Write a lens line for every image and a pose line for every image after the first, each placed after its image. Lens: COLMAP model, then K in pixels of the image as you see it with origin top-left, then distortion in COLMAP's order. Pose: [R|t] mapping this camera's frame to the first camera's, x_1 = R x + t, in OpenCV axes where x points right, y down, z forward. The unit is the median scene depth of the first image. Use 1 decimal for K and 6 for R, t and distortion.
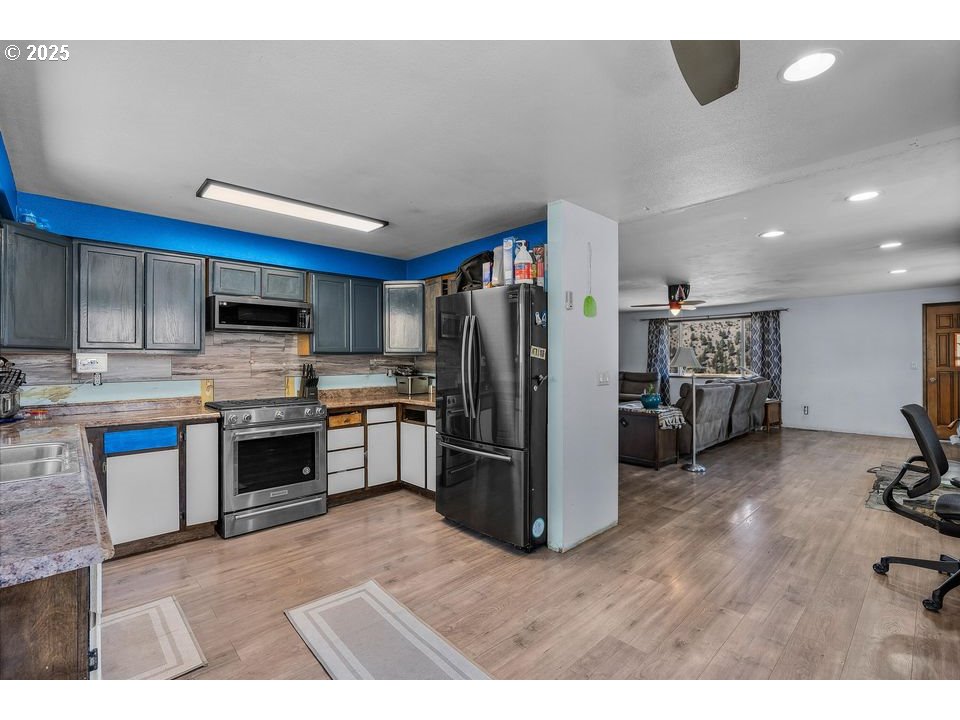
lens RADIAL K [[434.6, 0, 478.7], [0, 434.6, 366.8], [0, 0, 1]] dist [-0.002333, 0.000236]
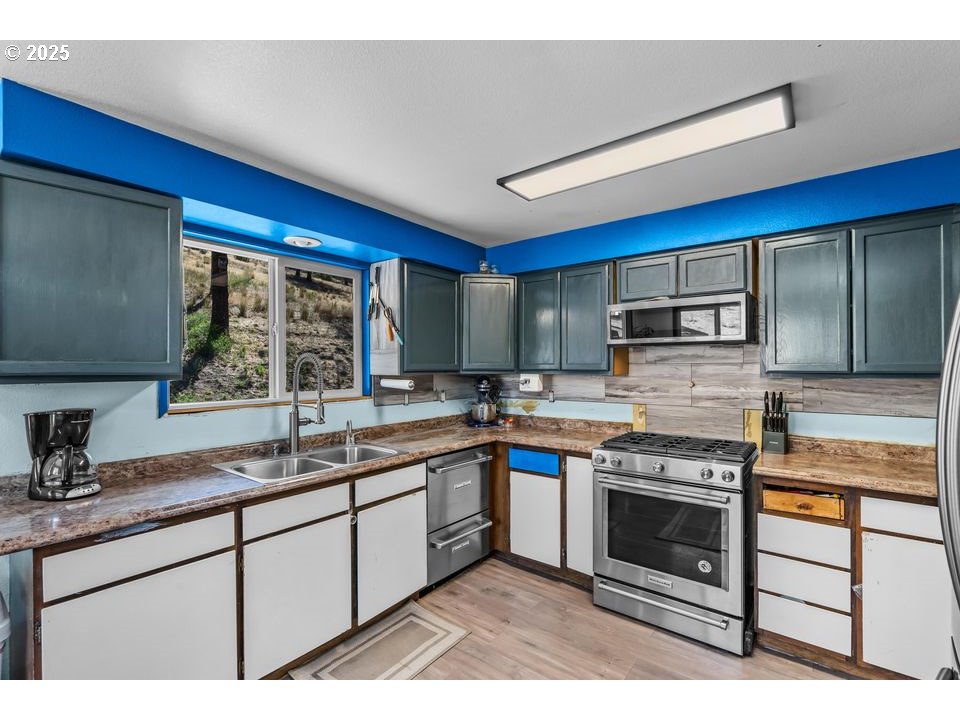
lens RADIAL K [[434.6, 0, 478.7], [0, 434.6, 366.8], [0, 0, 1]] dist [-0.002333, 0.000236]
pose [[0.152303, 0.003026, -0.988329, 0.155931], [-0.016599, 0.999862, 0.000503, -0.037986], [0.988194, 0.016329, 0.152332, 0.559811]]
